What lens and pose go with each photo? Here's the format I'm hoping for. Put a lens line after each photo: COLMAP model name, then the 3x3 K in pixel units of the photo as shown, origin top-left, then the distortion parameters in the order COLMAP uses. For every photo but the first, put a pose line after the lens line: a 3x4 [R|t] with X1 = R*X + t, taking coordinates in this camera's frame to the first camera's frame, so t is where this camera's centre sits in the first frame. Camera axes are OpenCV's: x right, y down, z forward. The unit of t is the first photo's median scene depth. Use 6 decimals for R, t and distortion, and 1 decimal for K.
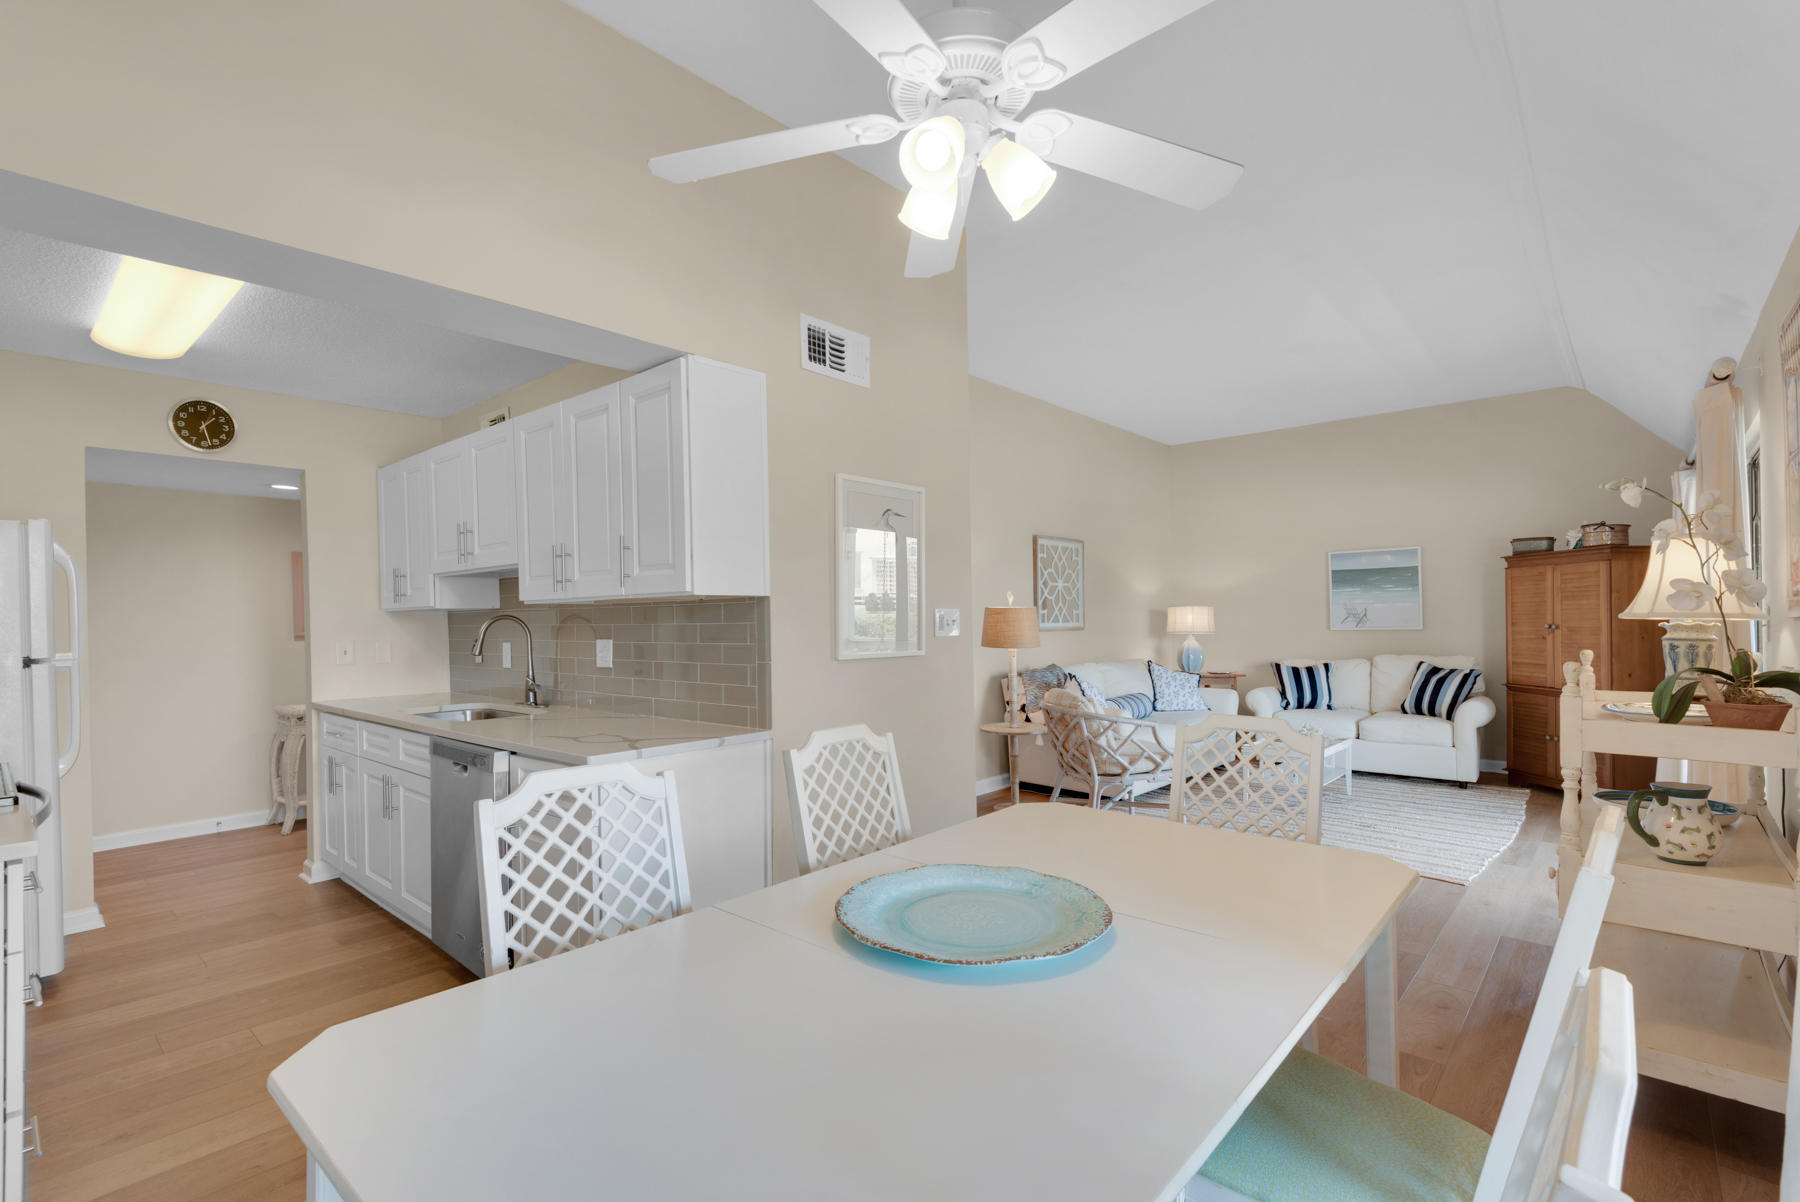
lens RADIAL K [[820.8, 0, 900.6], [0, 820.8, 614.7], [0, 0, 1]] dist [0.027071, -0.005064]
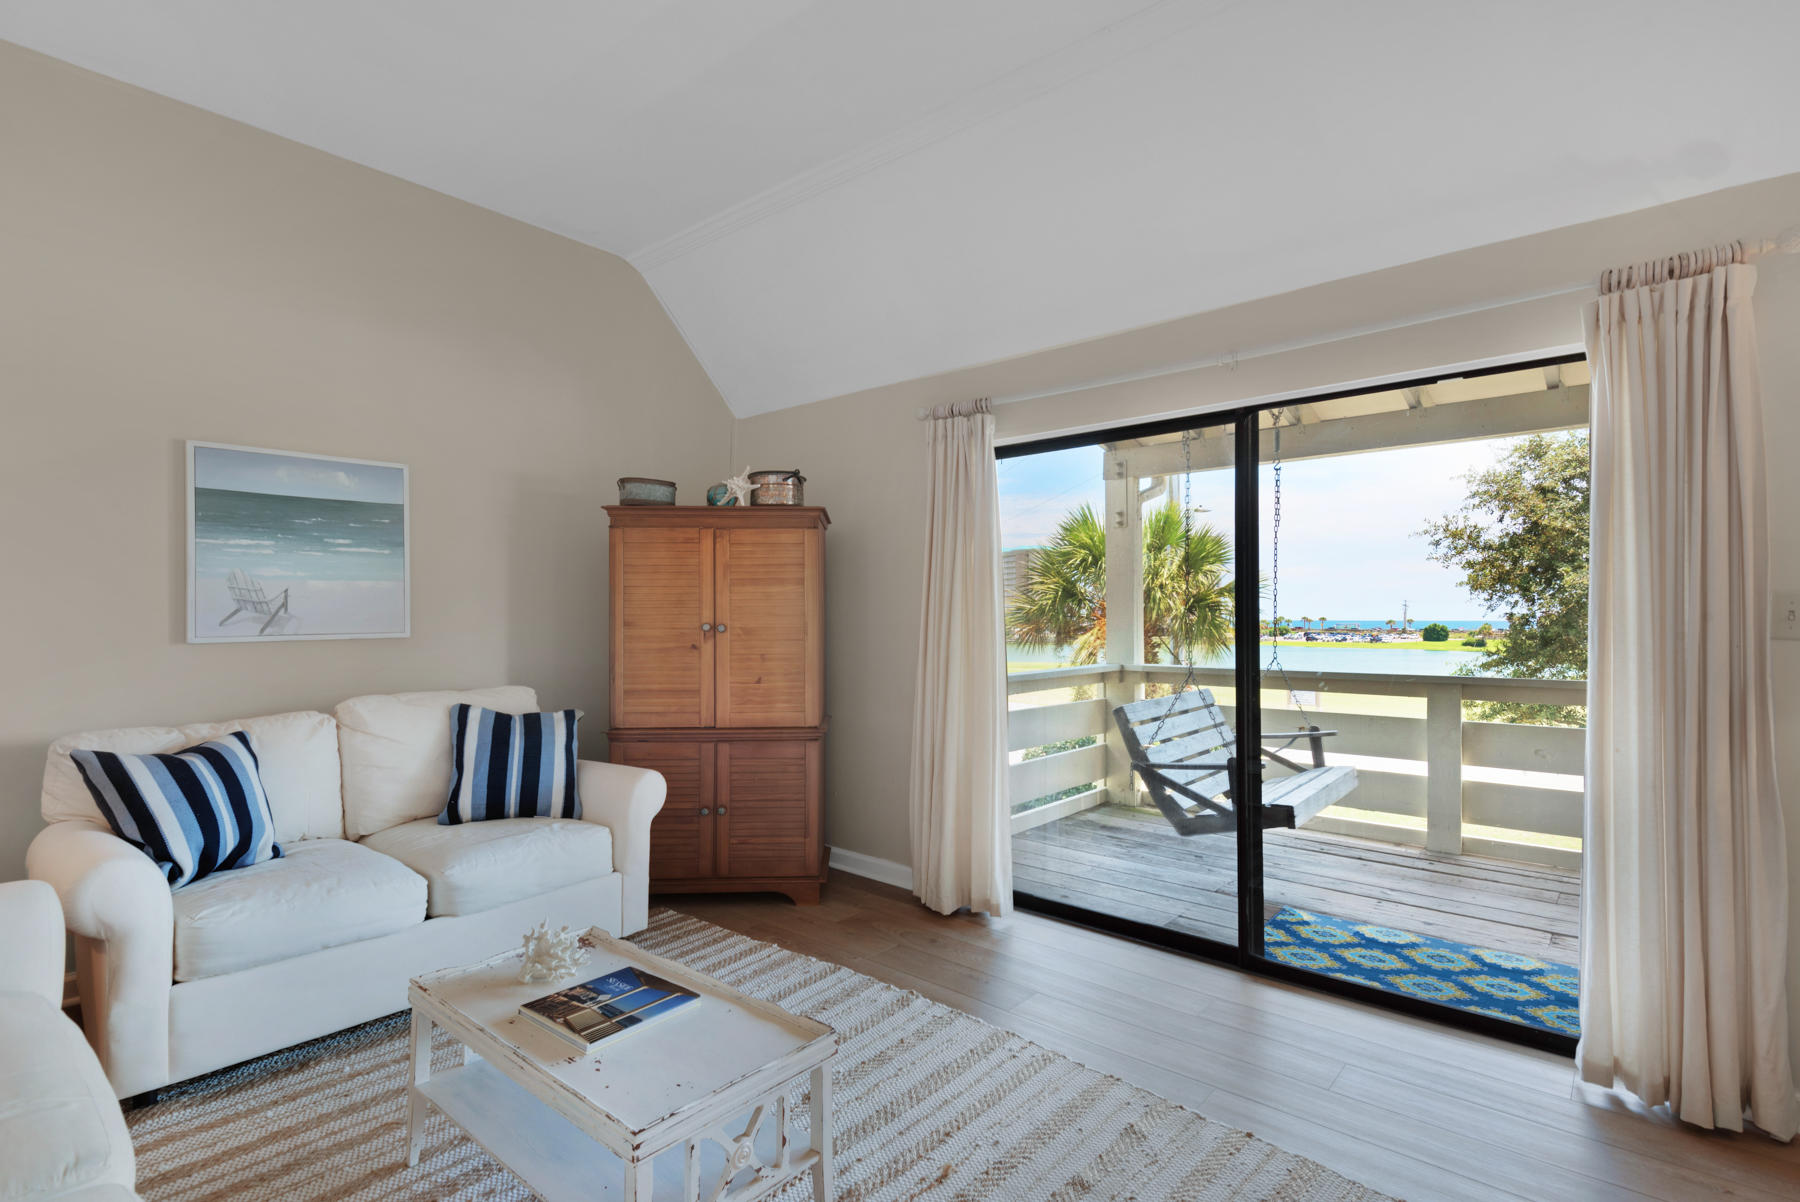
lens RADIAL K [[875.6, 0, 898.8], [0, 875.6, 593.0], [0, 0, 1]] dist [0.017182, -0.000991]
pose [[-0.021925, 0.030707, 0.999288, 0.119070], [-0.007770, 0.999493, -0.030884, 0.006403], [-0.999729, -0.008441, -0.021675, 0.778909]]
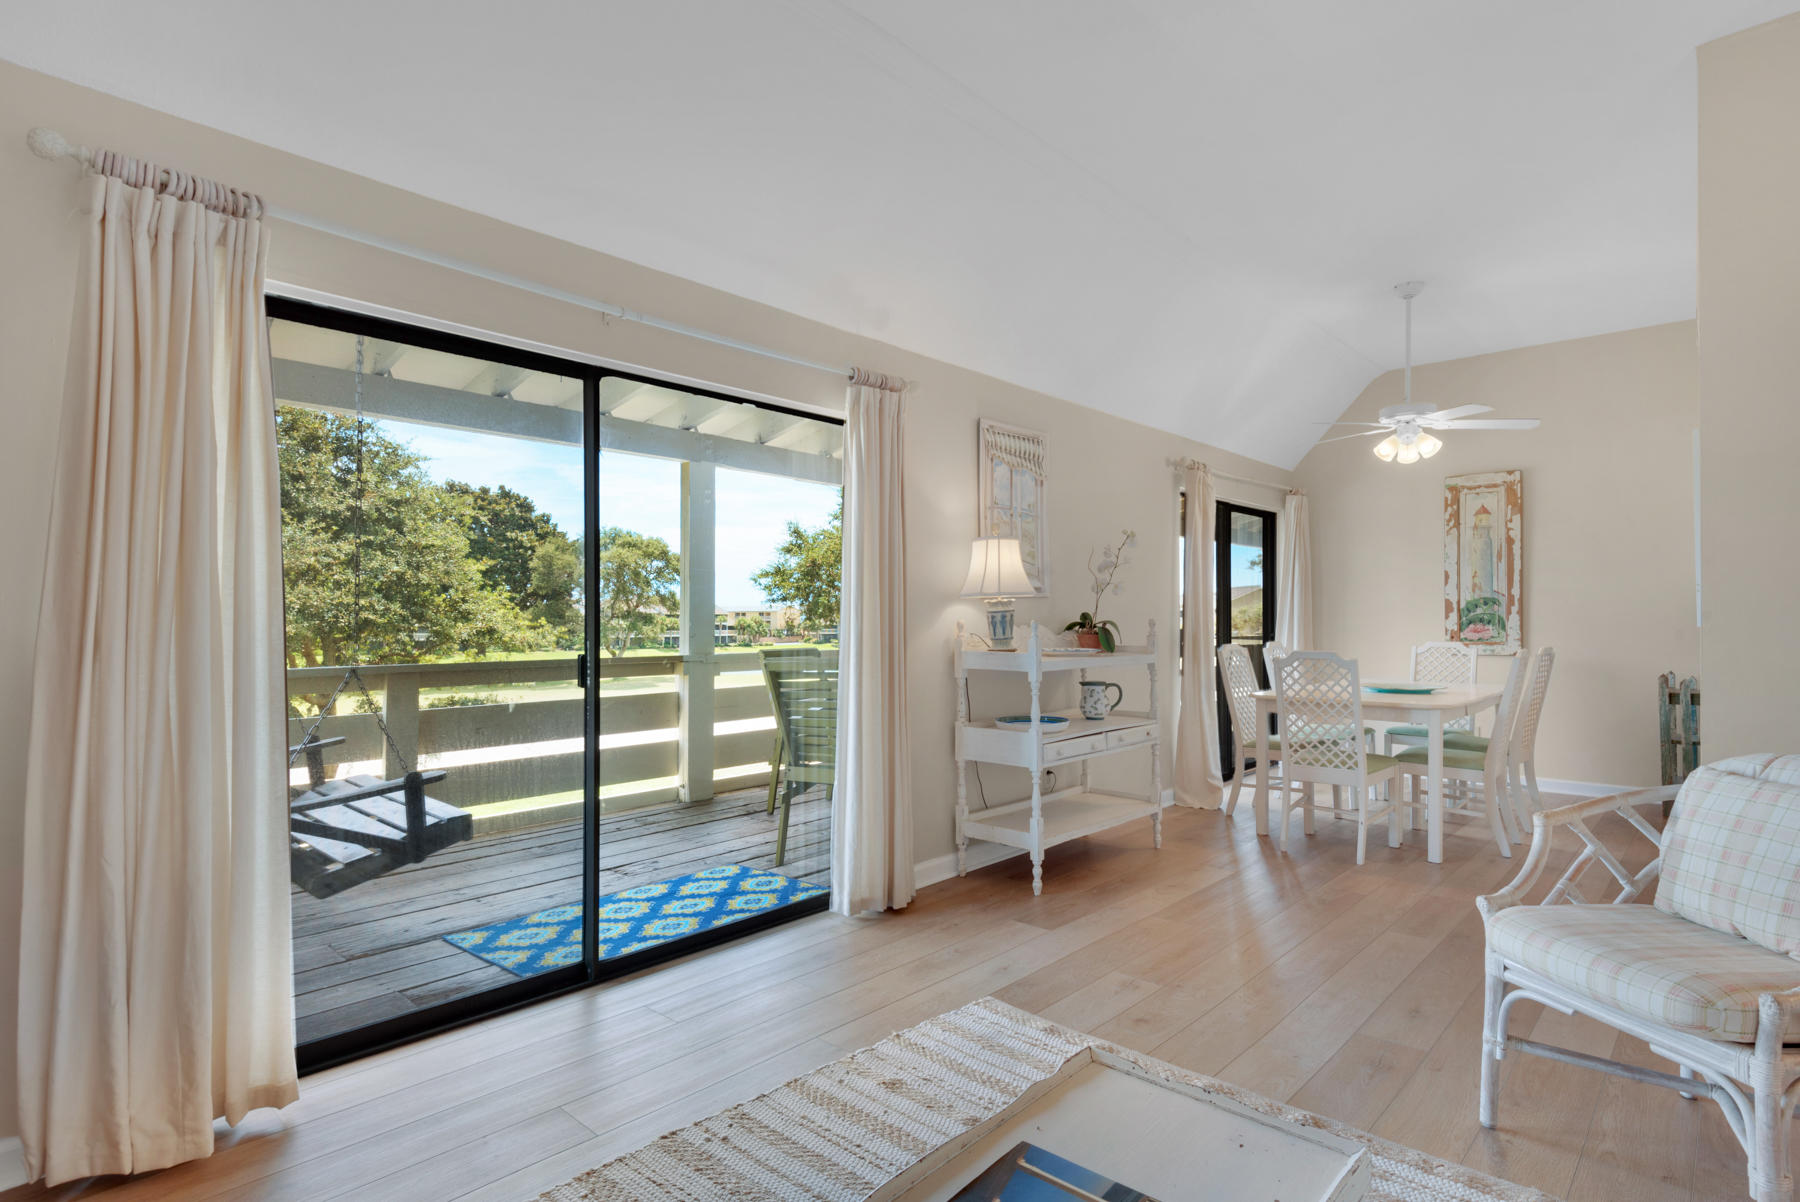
lens RADIAL K [[930.2, 0, 893.8], [0, 930.2, 584.1], [0, 0, 1]] dist [0.008183, 0.000693]
pose [[-0.999816, 0.010886, 0.015768, 0.441726], [0.010216, 0.999065, -0.042003, 0.018949], [-0.016210, -0.041834, -0.998993, 1.047452]]
